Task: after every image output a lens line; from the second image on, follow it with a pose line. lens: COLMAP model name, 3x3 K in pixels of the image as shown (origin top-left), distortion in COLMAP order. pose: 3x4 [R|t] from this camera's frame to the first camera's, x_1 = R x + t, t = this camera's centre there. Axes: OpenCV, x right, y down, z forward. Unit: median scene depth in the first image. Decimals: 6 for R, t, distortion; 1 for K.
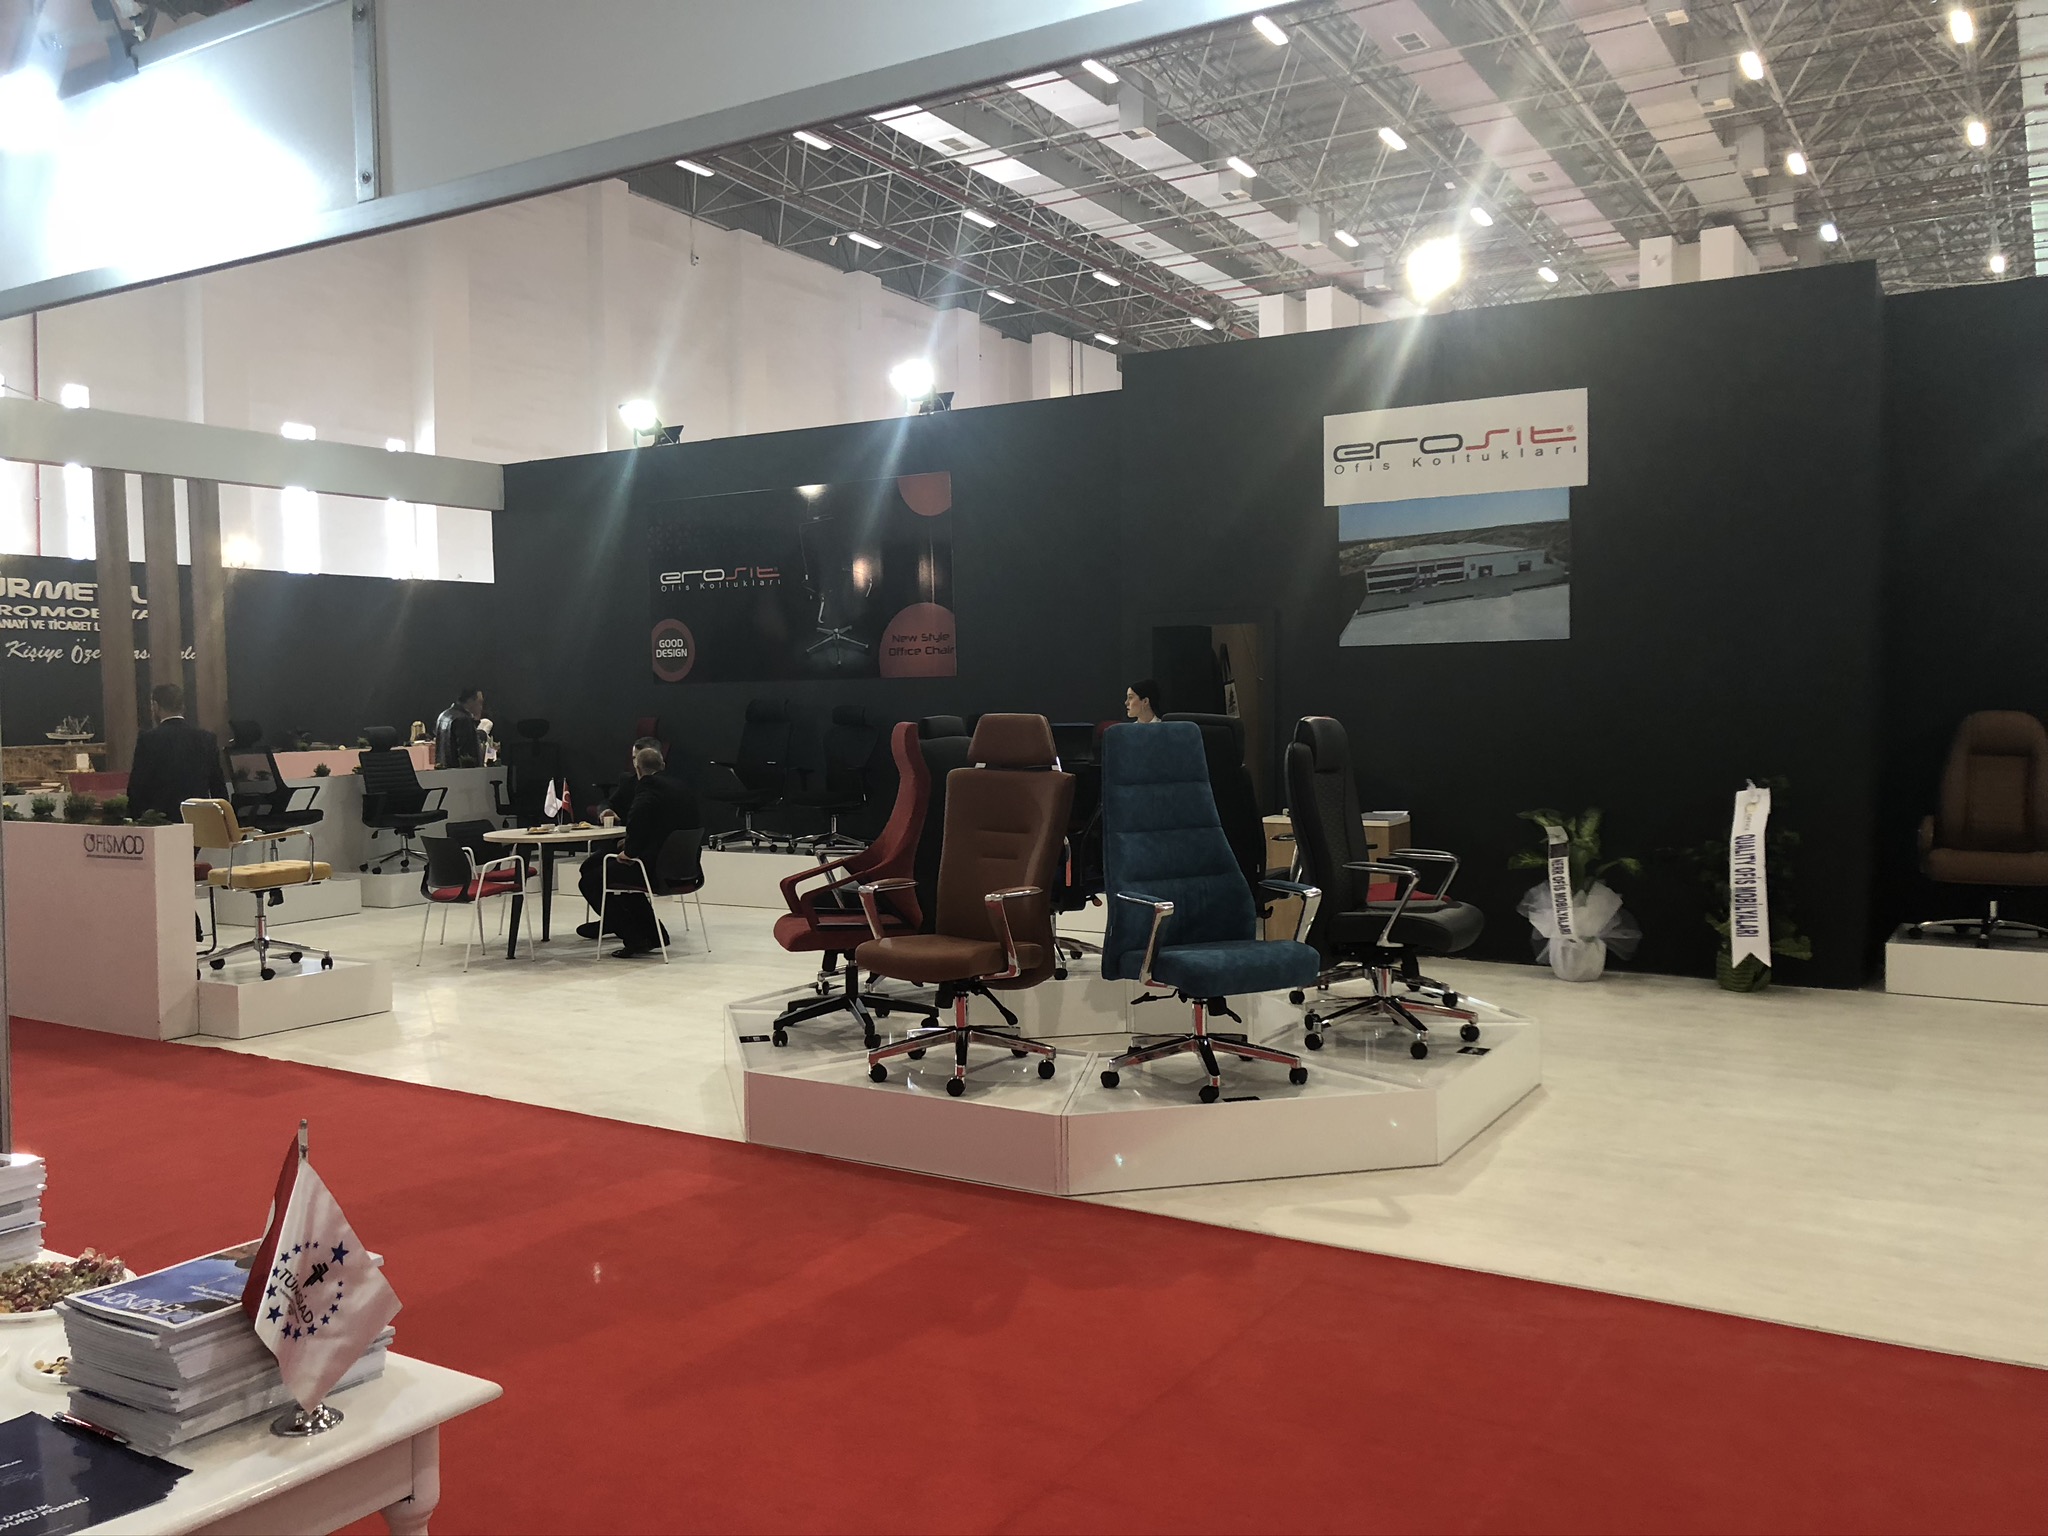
lens RADIAL K [[1635.6, 0, 1018.5], [0, 1635.6, 758.5], [0, 0, 1]] dist [0.029945, -0.008626]
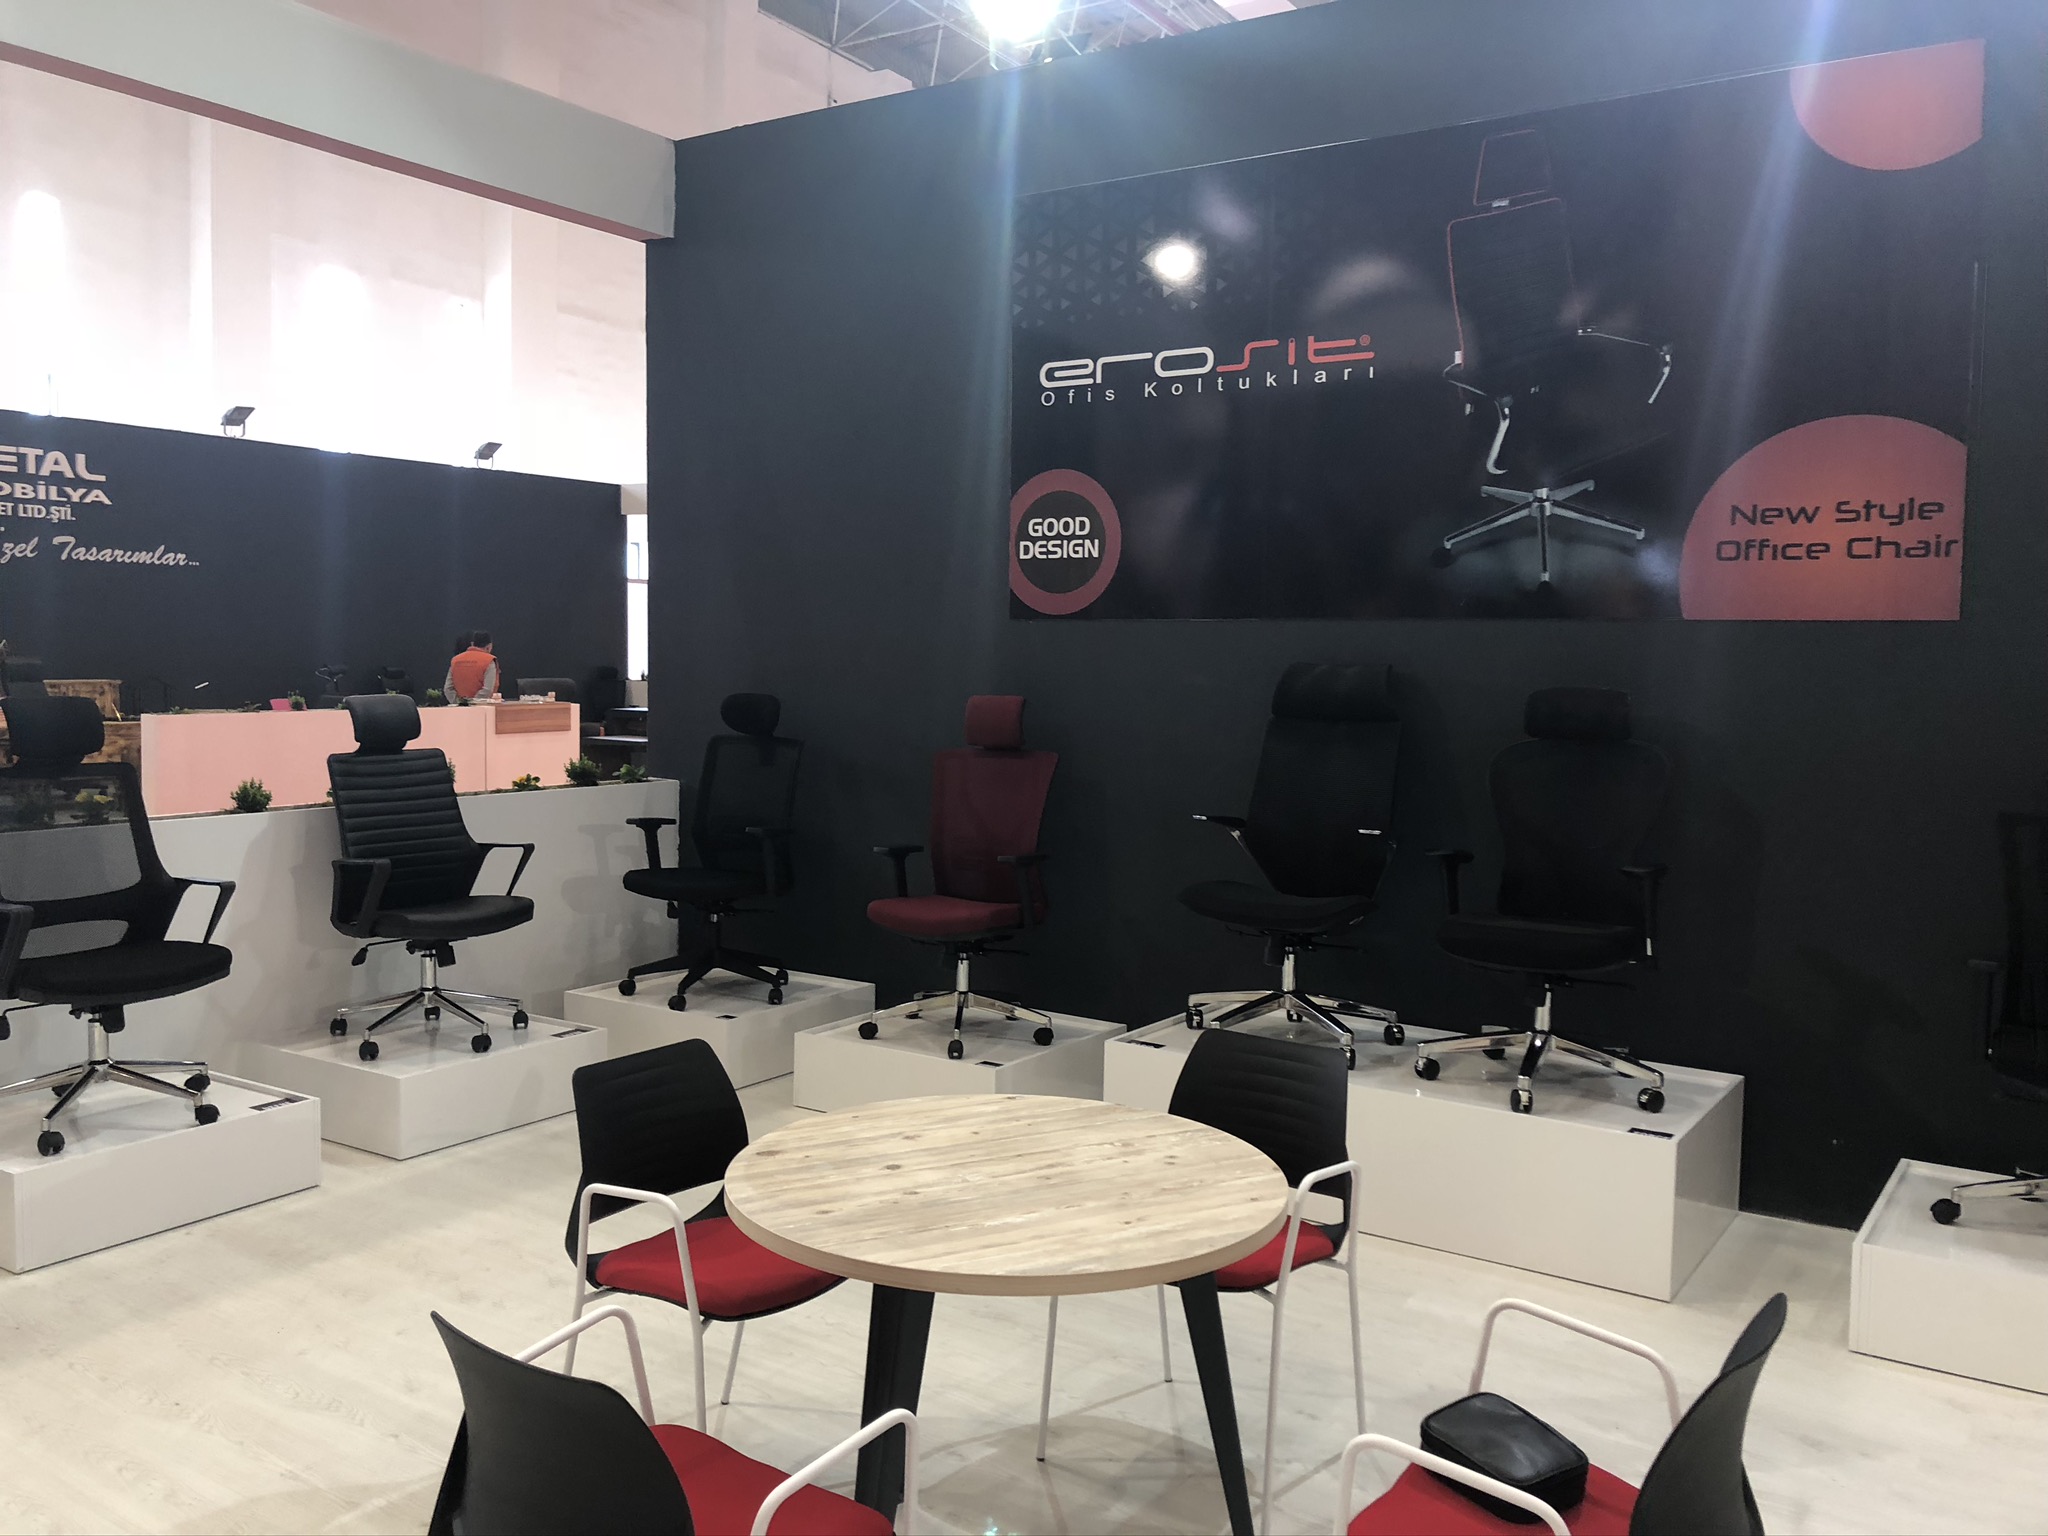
lens RADIAL K [[1651.3, 0, 1026.6], [0, 1651.3, 792.6], [0, 0, 1]] dist [0.097497, -0.125525]
pose [[0.998608, 0.040700, -0.033536, -0.290665], [-0.039167, 0.998211, 0.045181, -0.027504], [0.035315, -0.043804, 0.998416, 0.796728]]
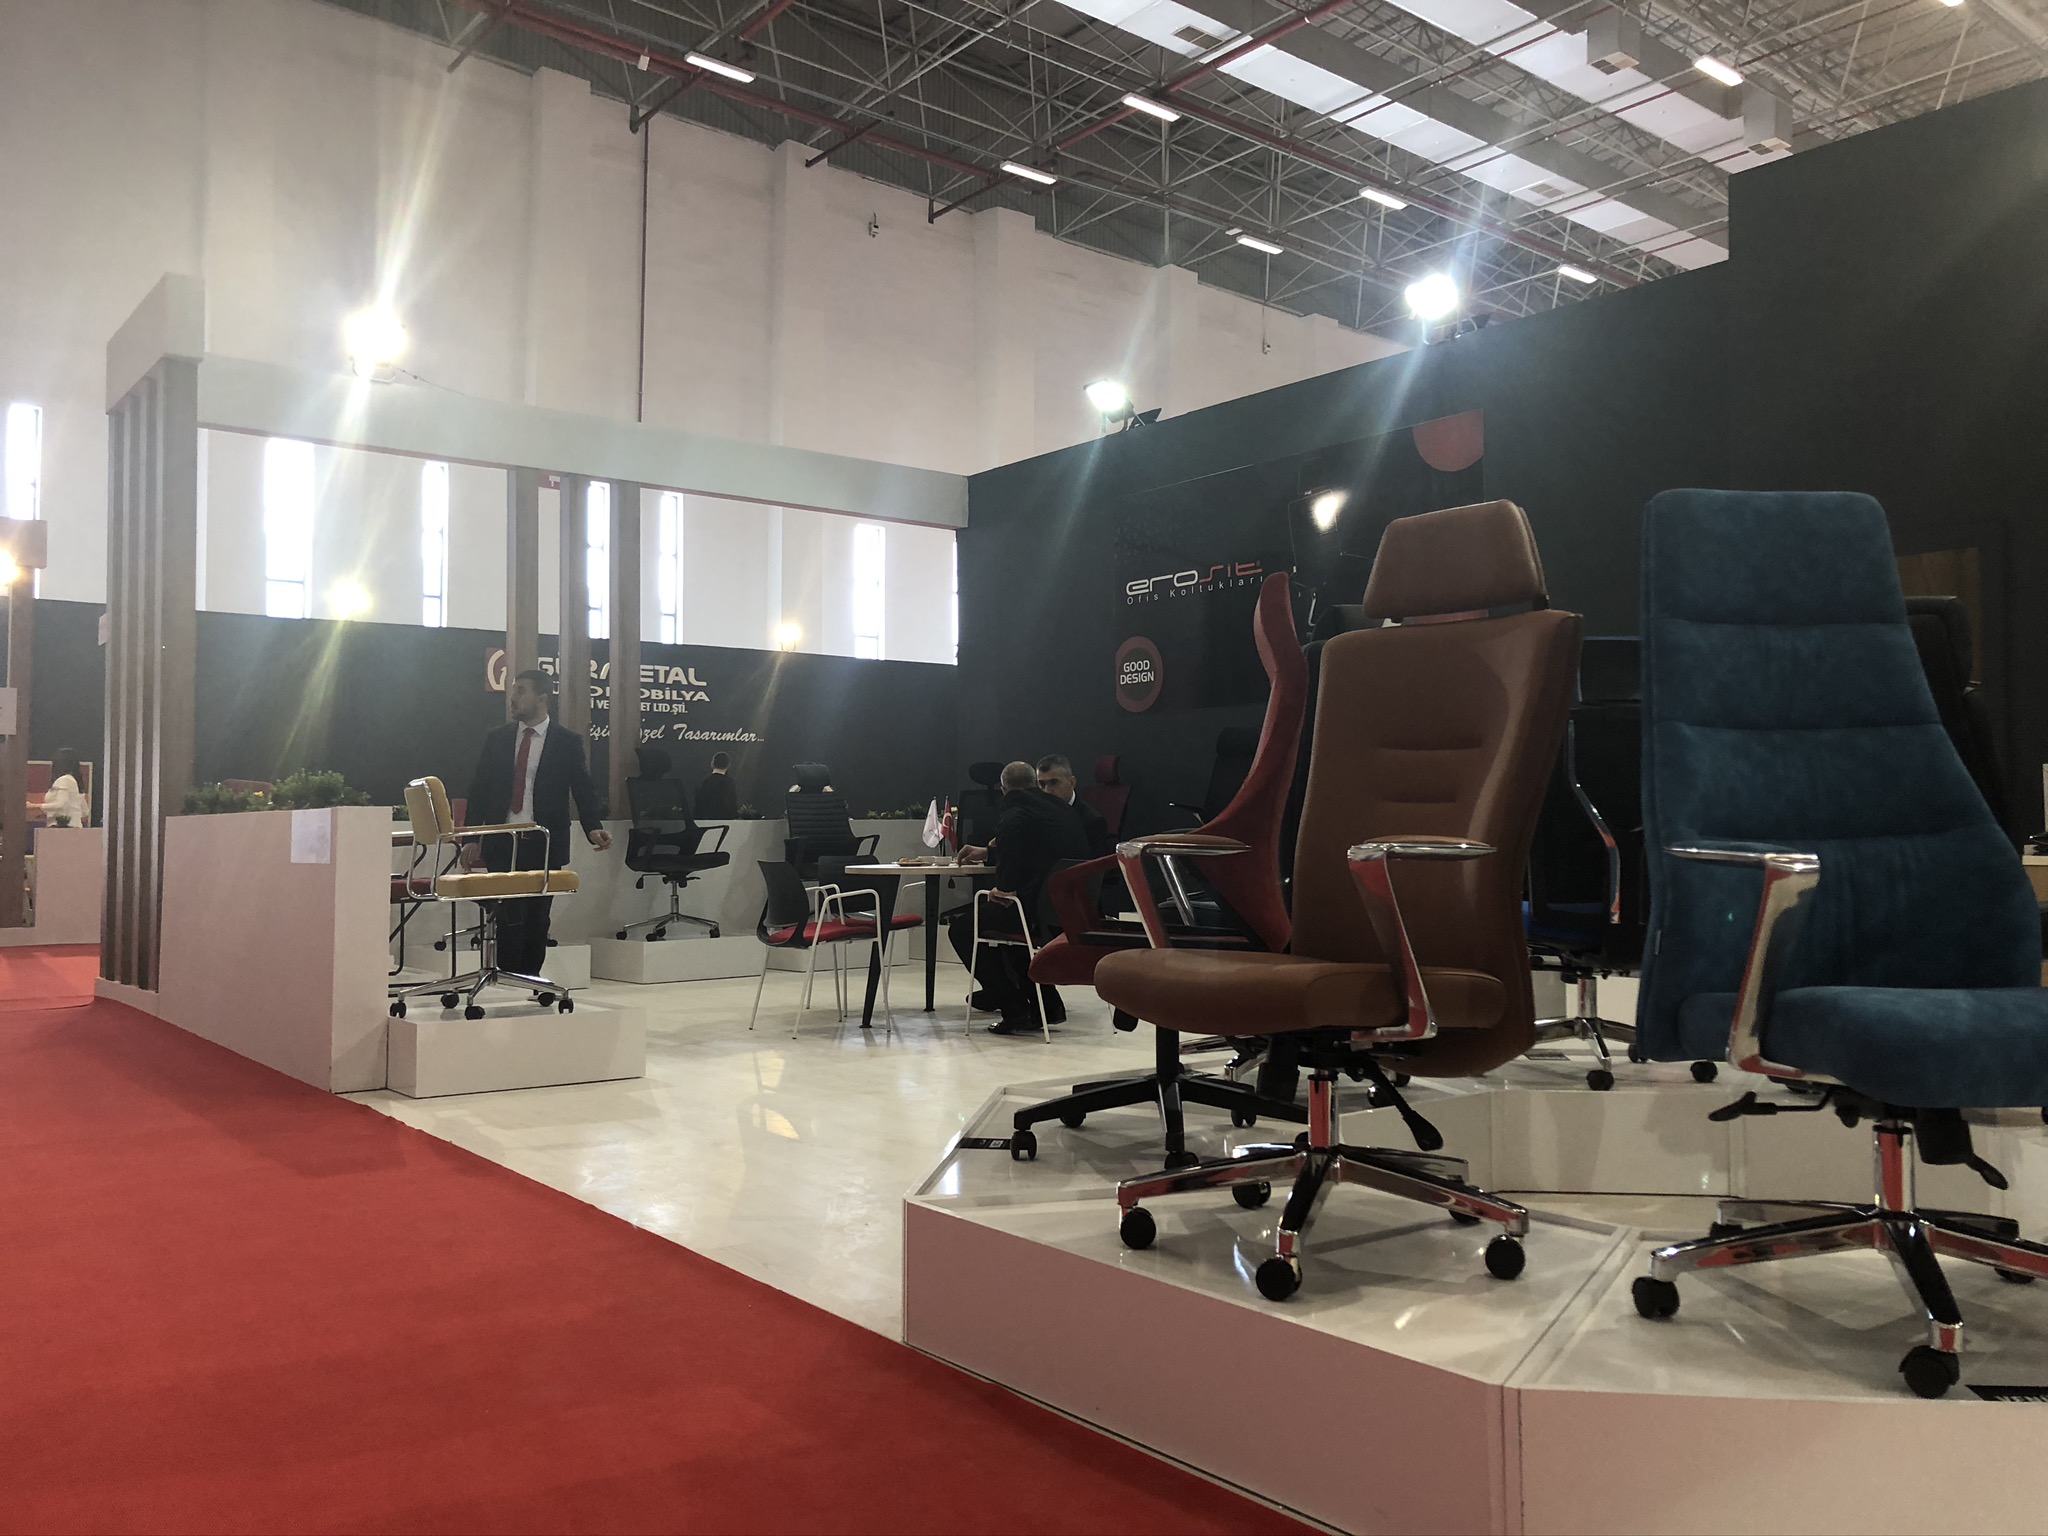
lens RADIAL K [[1645.4, 0, 1043.2], [0, 1645.4, 776.3], [0, 0, 1]] dist [0.066888, -0.096941]
pose [[0.942468, 0.000269, -0.334298, 0.028132], [-0.022005, 0.997881, -0.061235, 0.051887], [0.333573, 0.065068, 0.940476, 0.303412]]
